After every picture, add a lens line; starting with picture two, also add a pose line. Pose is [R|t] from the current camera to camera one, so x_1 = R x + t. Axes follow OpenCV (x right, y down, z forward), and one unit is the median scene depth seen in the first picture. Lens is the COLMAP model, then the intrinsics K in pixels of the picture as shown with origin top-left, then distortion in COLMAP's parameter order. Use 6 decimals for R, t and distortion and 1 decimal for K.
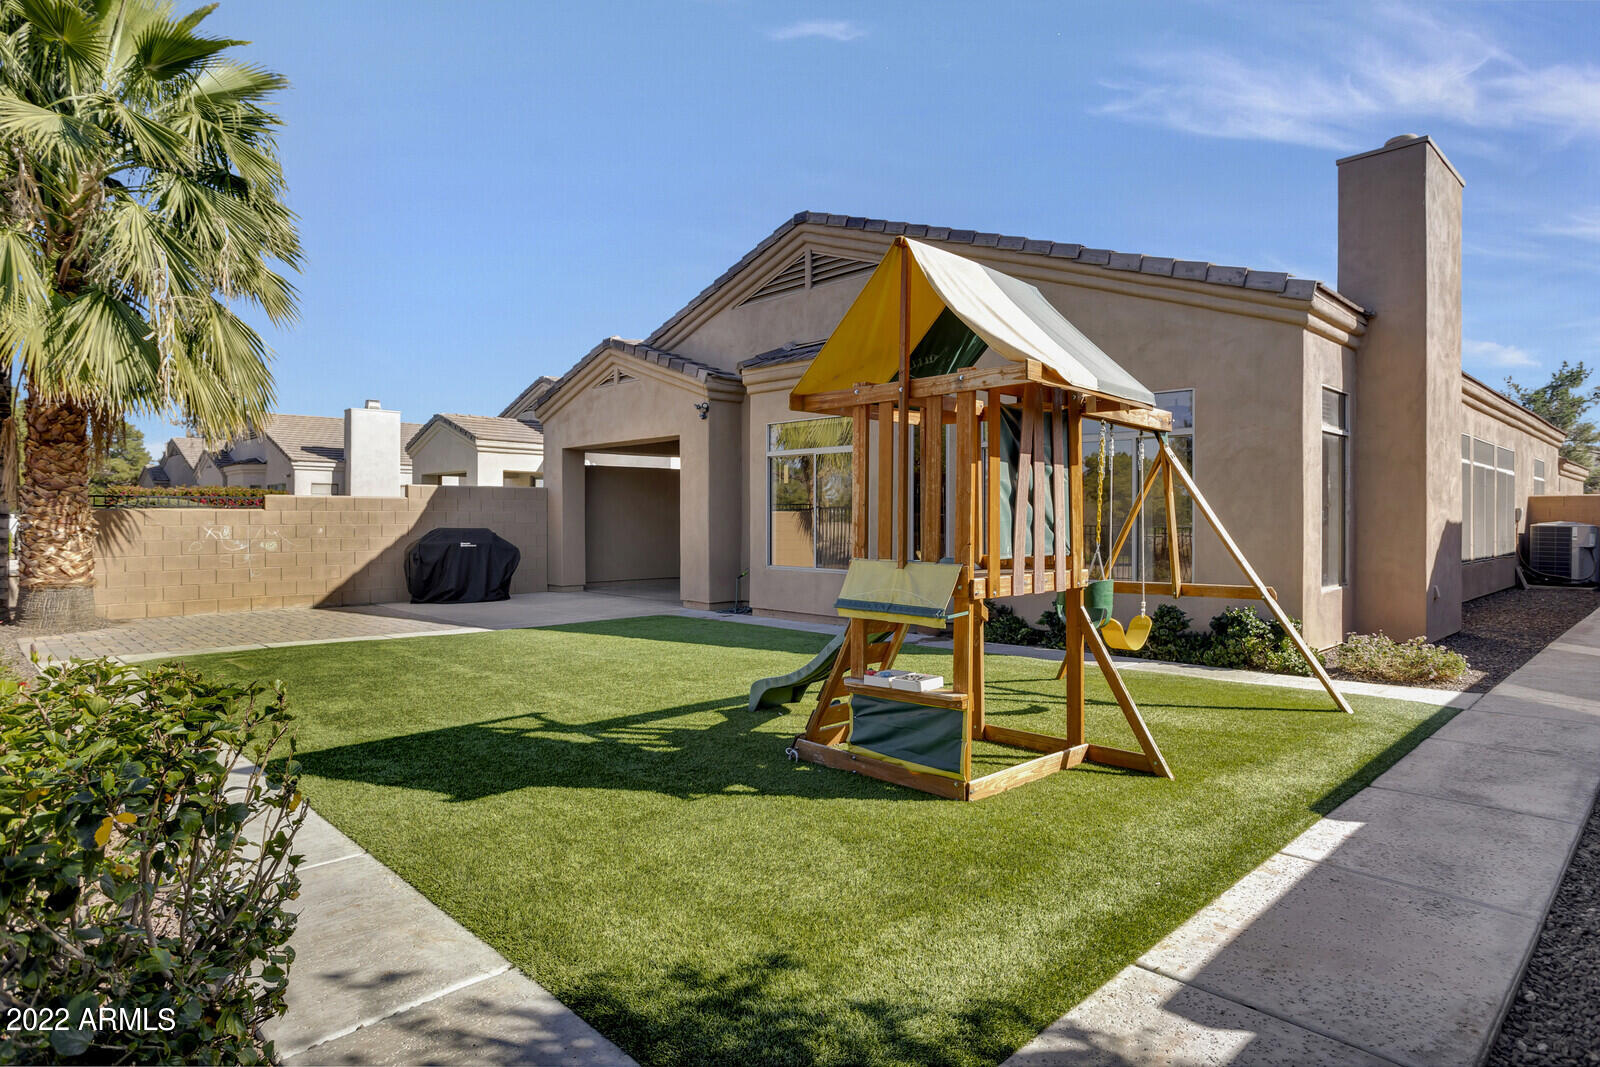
lens RADIAL K [[901.6, 0, 793.2], [0, 901.6, 525.9], [0, 0, 1]] dist [-0.021653, -0.000505]
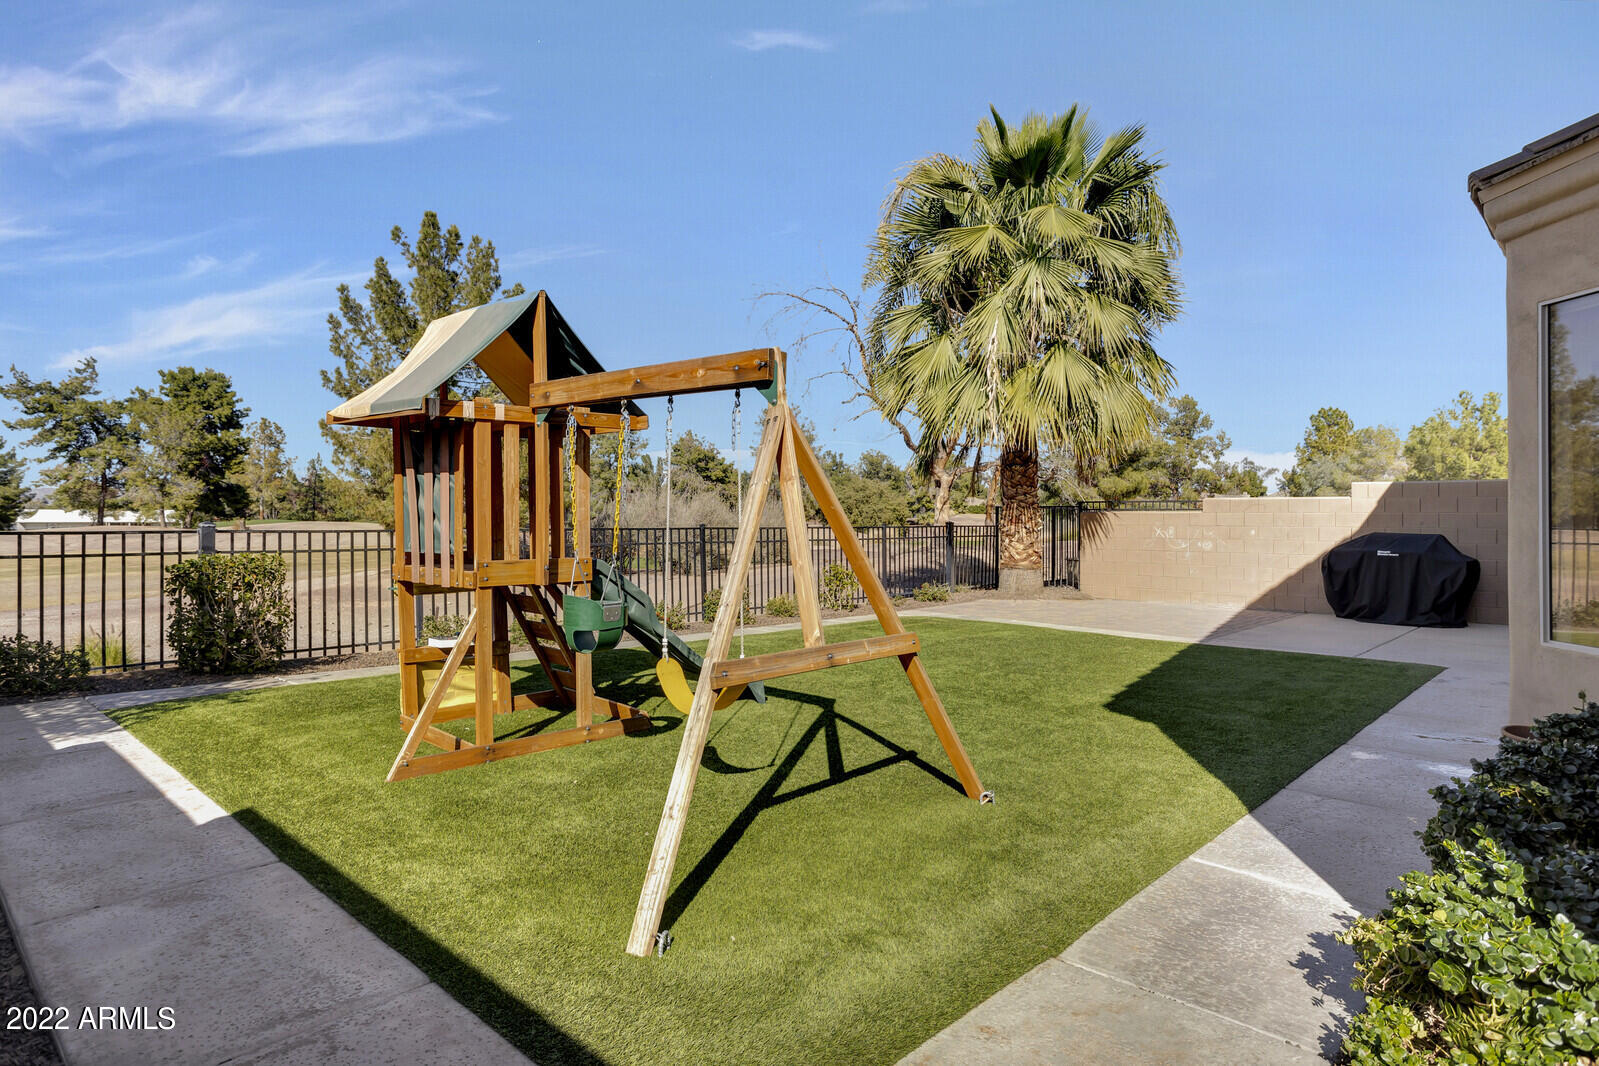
lens RADIAL K [[901.0, 0, 793.2], [0, 901.0, 524.2], [0, 0, 1]] dist [-0.021653, -0.000505]
pose [[0.033814, 0.009368, -0.999384, 0.533052], [-0.012543, 0.999881, 0.008948, -0.007682], [0.999349, 0.012232, 0.033927, 0.523787]]
